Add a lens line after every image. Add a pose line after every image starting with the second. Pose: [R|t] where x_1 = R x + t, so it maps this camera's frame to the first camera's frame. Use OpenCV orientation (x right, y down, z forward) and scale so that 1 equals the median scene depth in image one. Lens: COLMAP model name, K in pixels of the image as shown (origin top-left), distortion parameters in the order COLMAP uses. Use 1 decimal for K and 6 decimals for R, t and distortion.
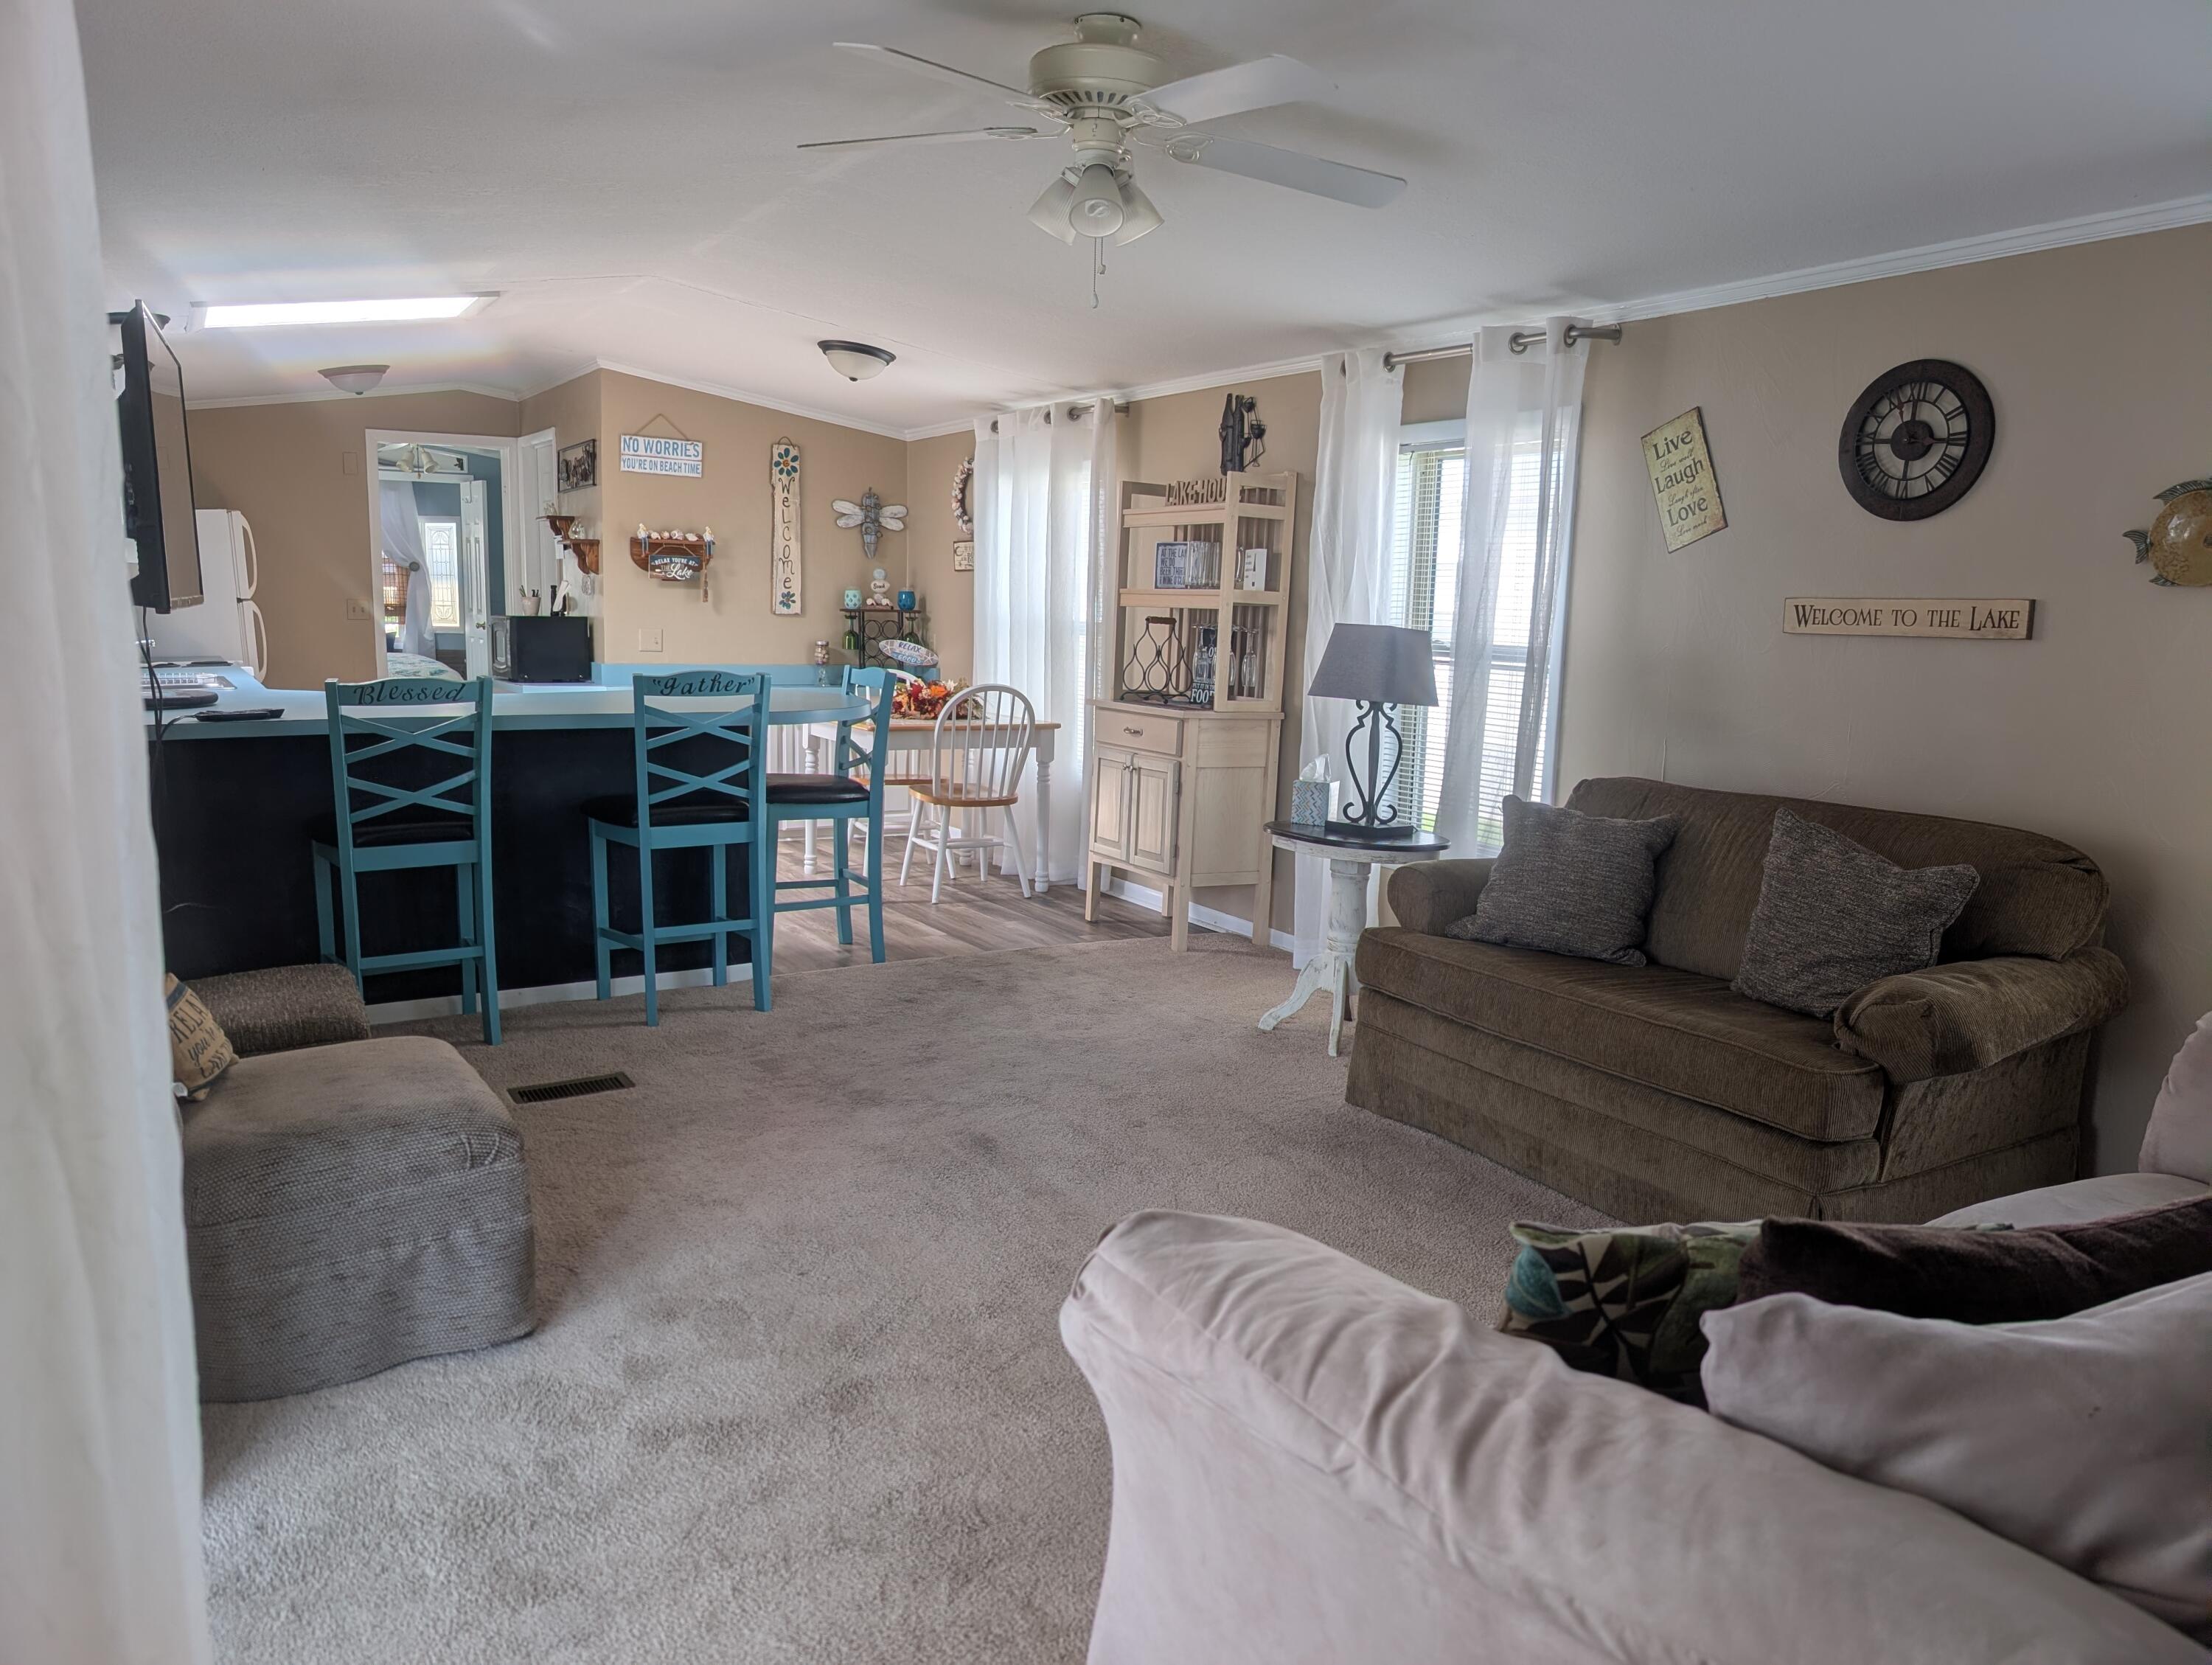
lens RADIAL K [[1593.1, 0, 1096.2], [0, 1593.1, 826.0], [0, 0, 1]] dist [0.028058, -0.031940]
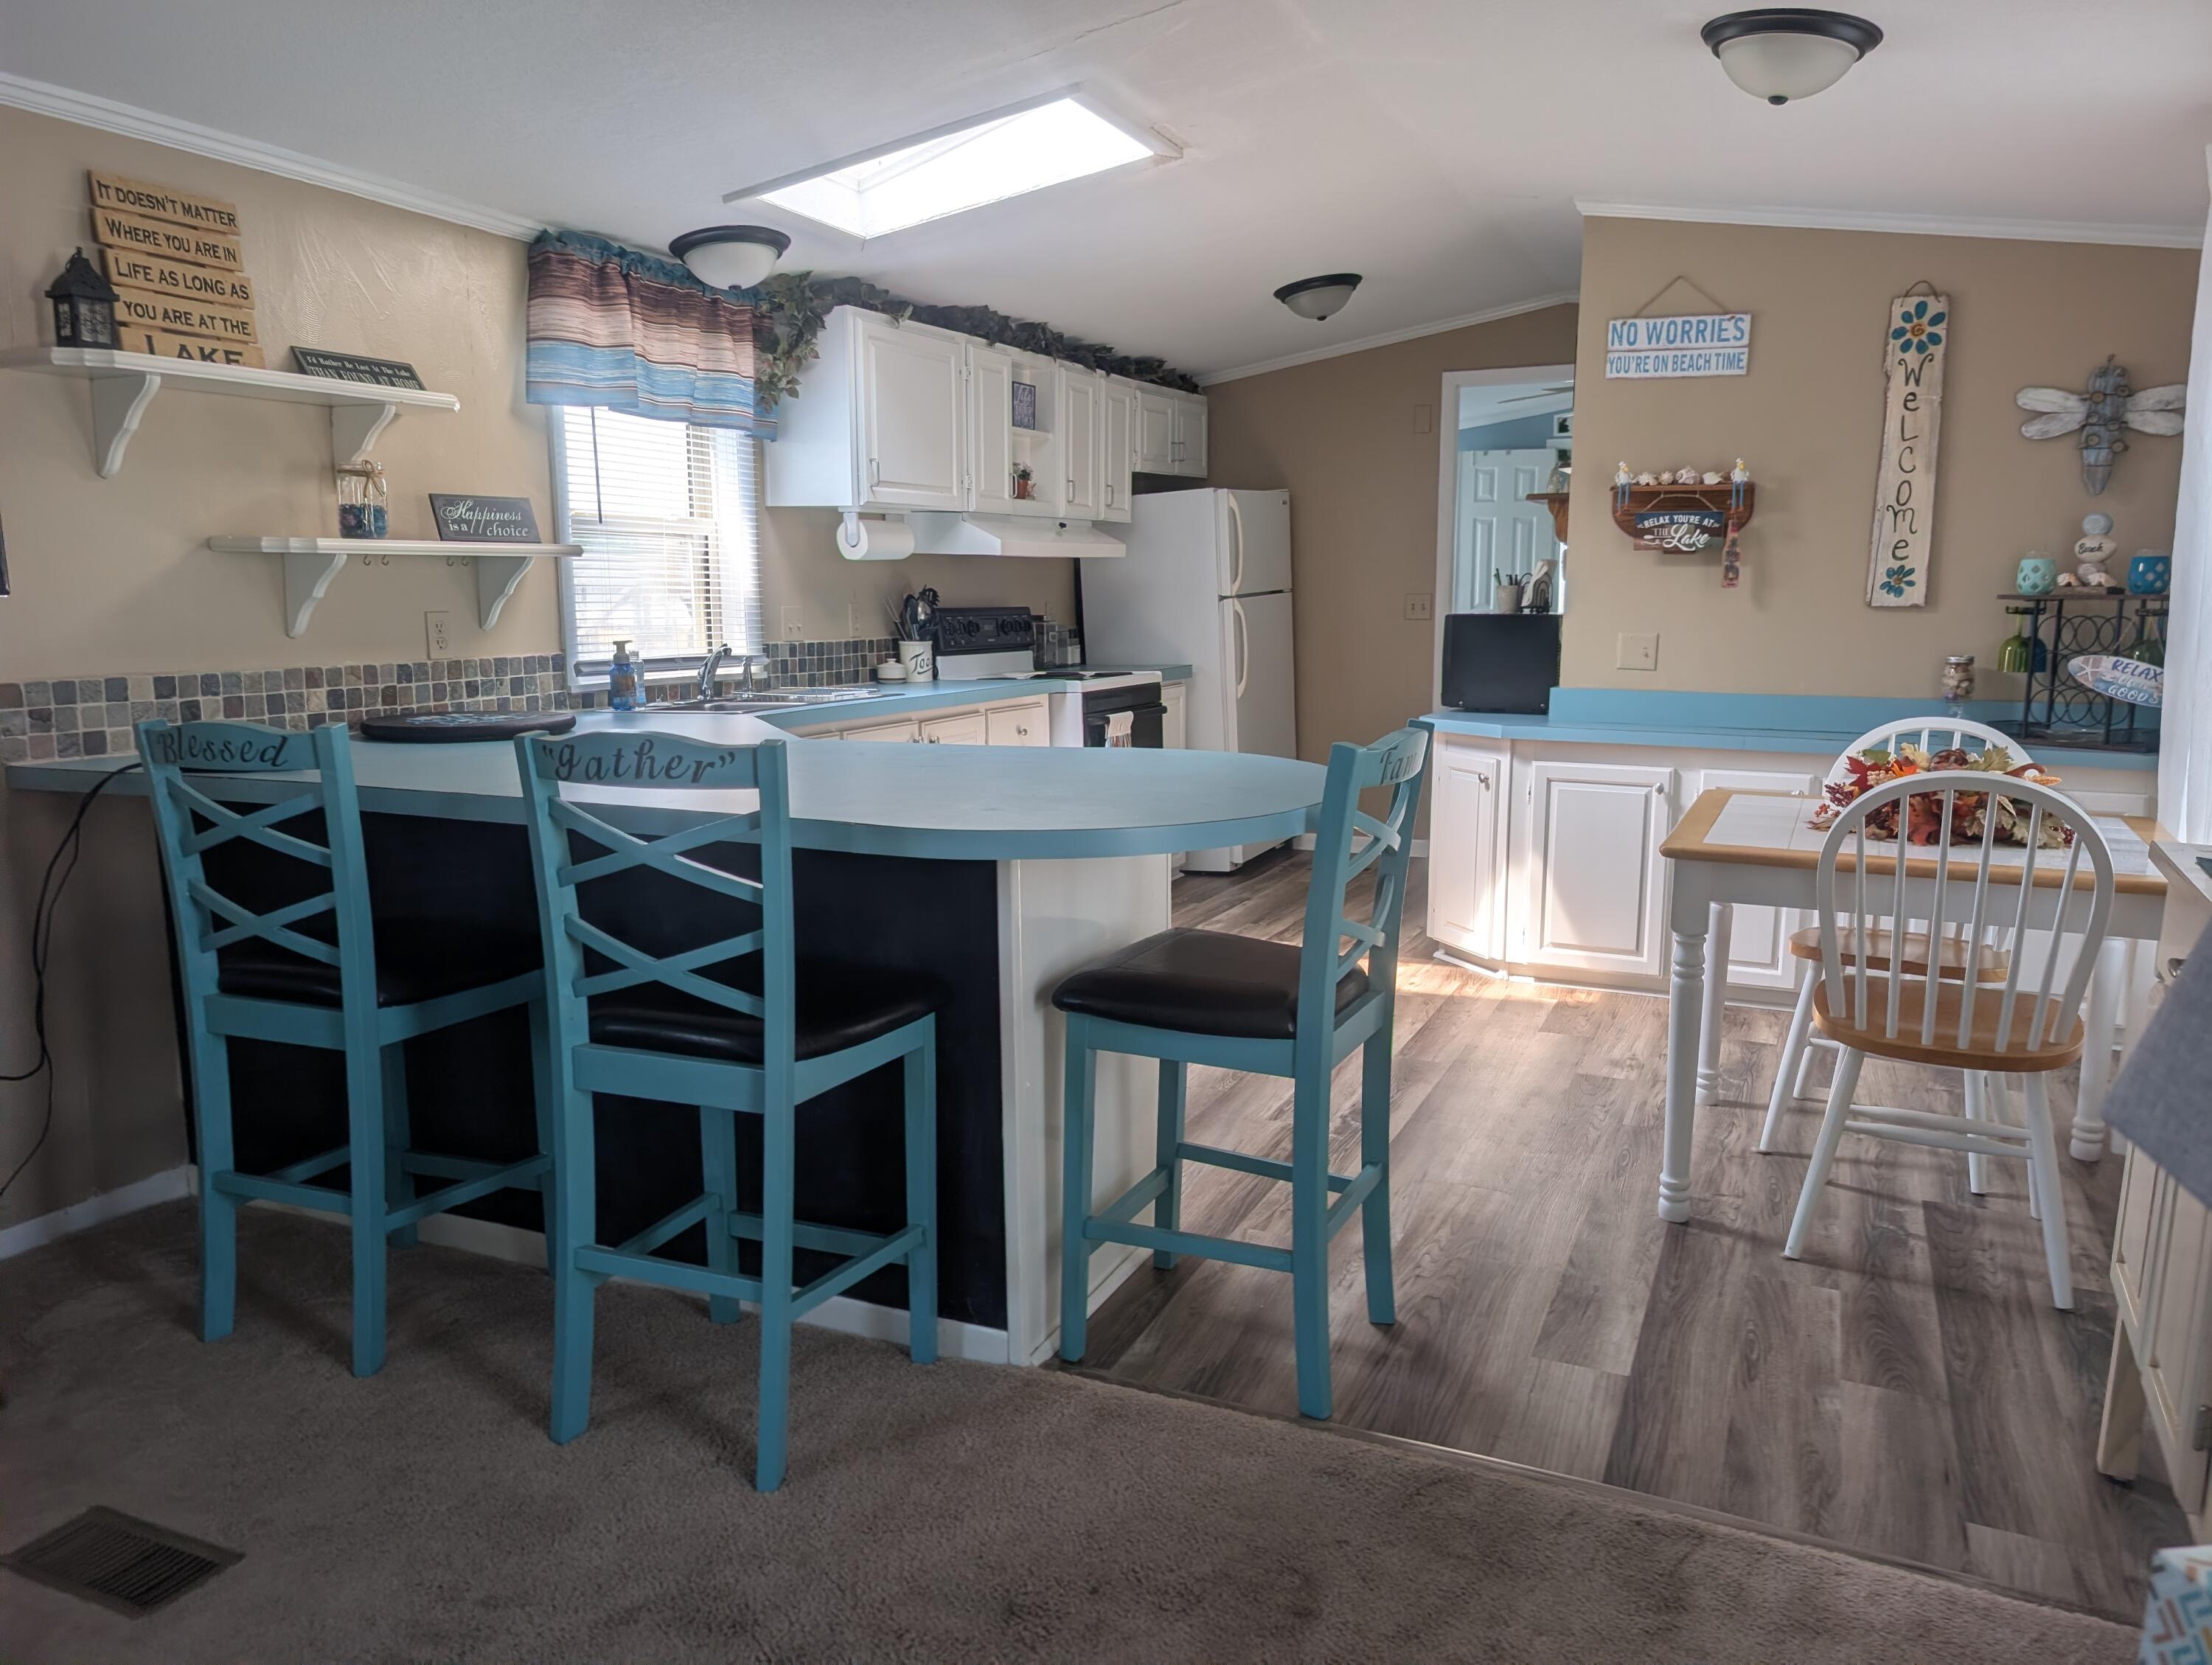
lens RADIAL K [[1593.1, 0, 1108.5], [0, 1593.1, 827.4], [0, 0, 1]] dist [0.028058, -0.031940]
pose [[0.567271, 0.104095, -0.816926, 0.155294], [-0.103728, 0.993110, 0.054517, -0.081875], [0.816972, 0.053812, 0.574161, 0.644635]]
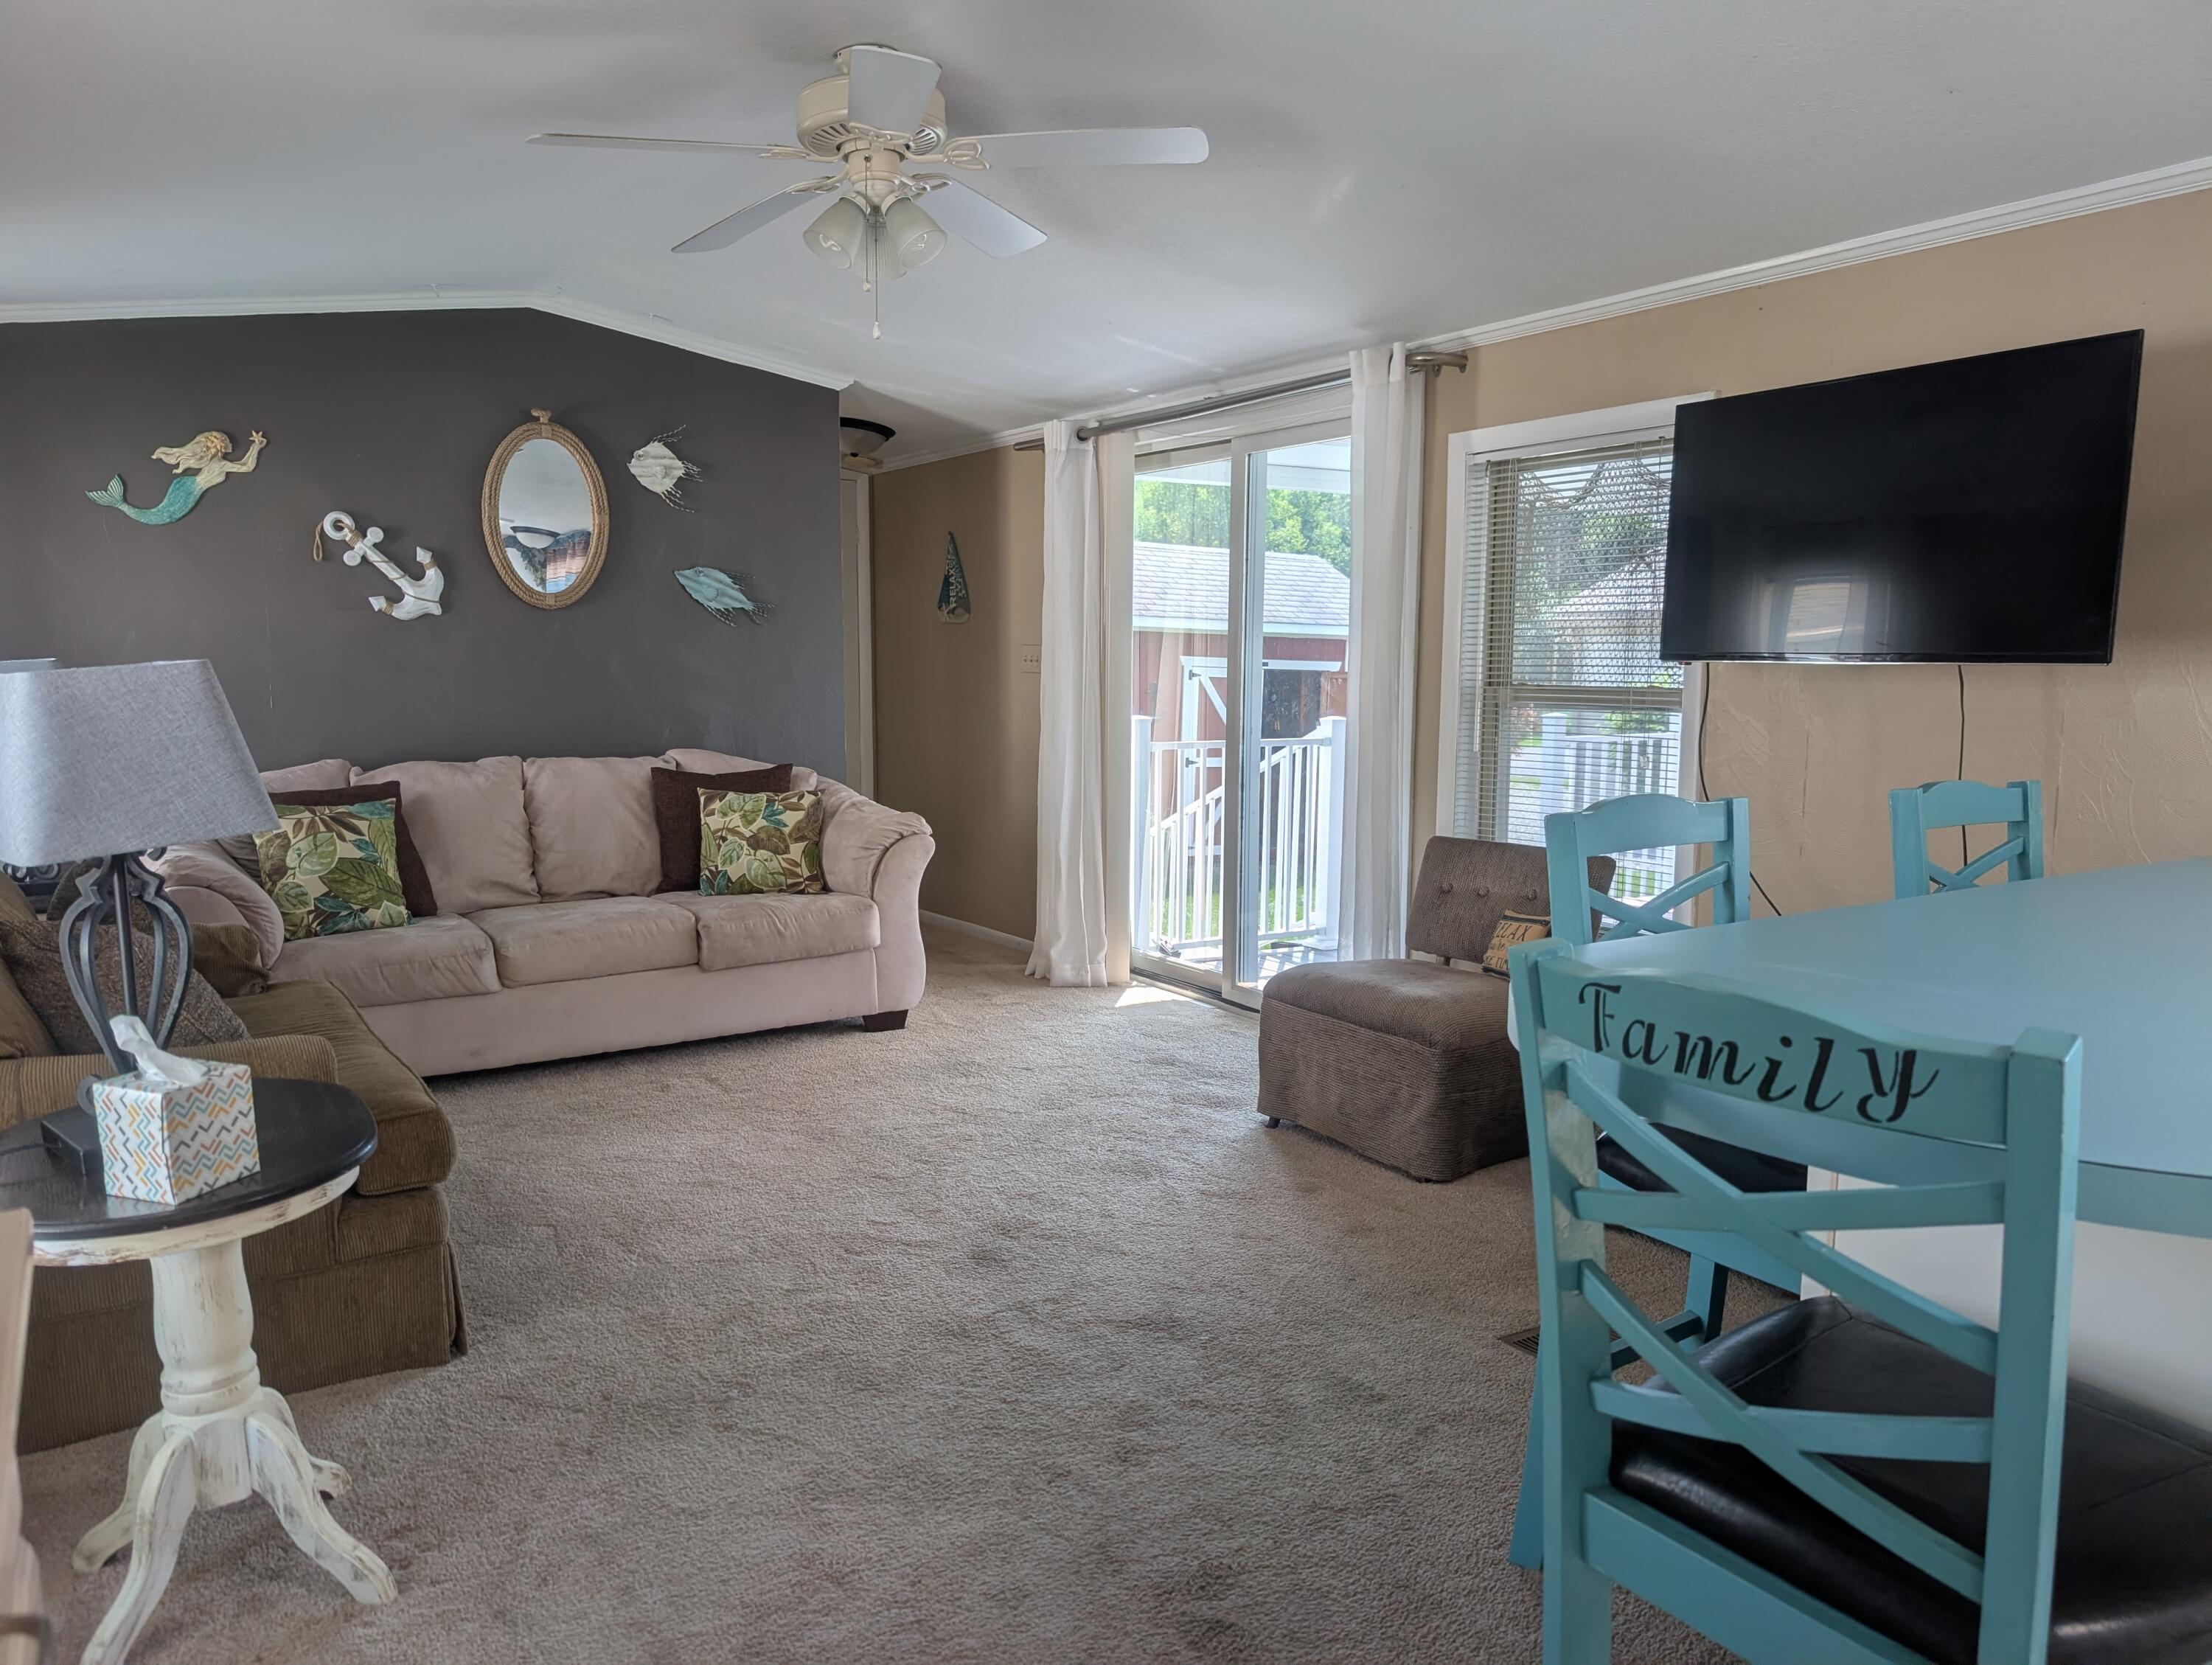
lens RADIAL K [[1593.1, 0, 1078.5], [0, 1593.1, 843.3], [0, 0, 1]] dist [0.028058, -0.031940]
pose [[-0.999272, -0.020942, -0.031879, -0.054634], [-0.028507, 0.965338, 0.259442, -0.151028], [0.025341, 0.260162, -0.965232, 1.098040]]
